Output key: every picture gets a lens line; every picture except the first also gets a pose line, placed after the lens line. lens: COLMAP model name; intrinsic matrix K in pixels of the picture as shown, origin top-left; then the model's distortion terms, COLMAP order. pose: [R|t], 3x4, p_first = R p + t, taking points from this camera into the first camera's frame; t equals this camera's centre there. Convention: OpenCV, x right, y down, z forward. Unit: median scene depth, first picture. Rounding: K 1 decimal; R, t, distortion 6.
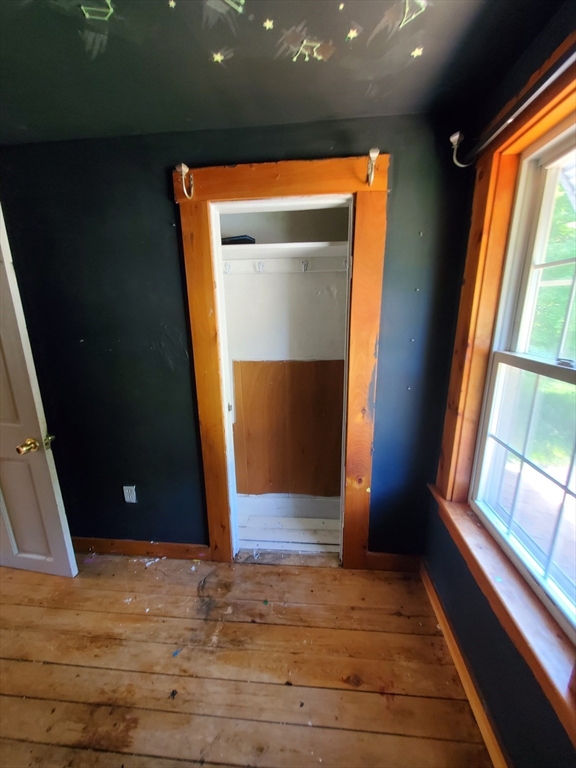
lens RADIAL K [[302.8, 0, 290.5], [0, 302.8, 387.2], [0, 0, 1]] dist [0.000924, -0.000042]
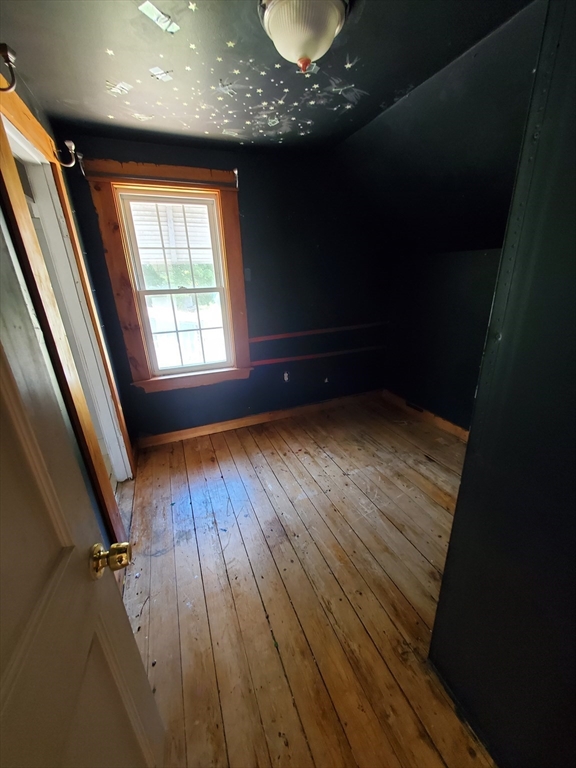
lens RADIAL K [[302.8, 0, 290.5], [0, 302.8, 387.2], [0, 0, 1]] dist [0.000924, -0.000042]
pose [[-0.446782, -0.285470, 0.847875, -1.343823], [0.256319, 0.867150, 0.427026, -0.131741], [-0.857138, 0.408114, -0.314255, 0.856691]]
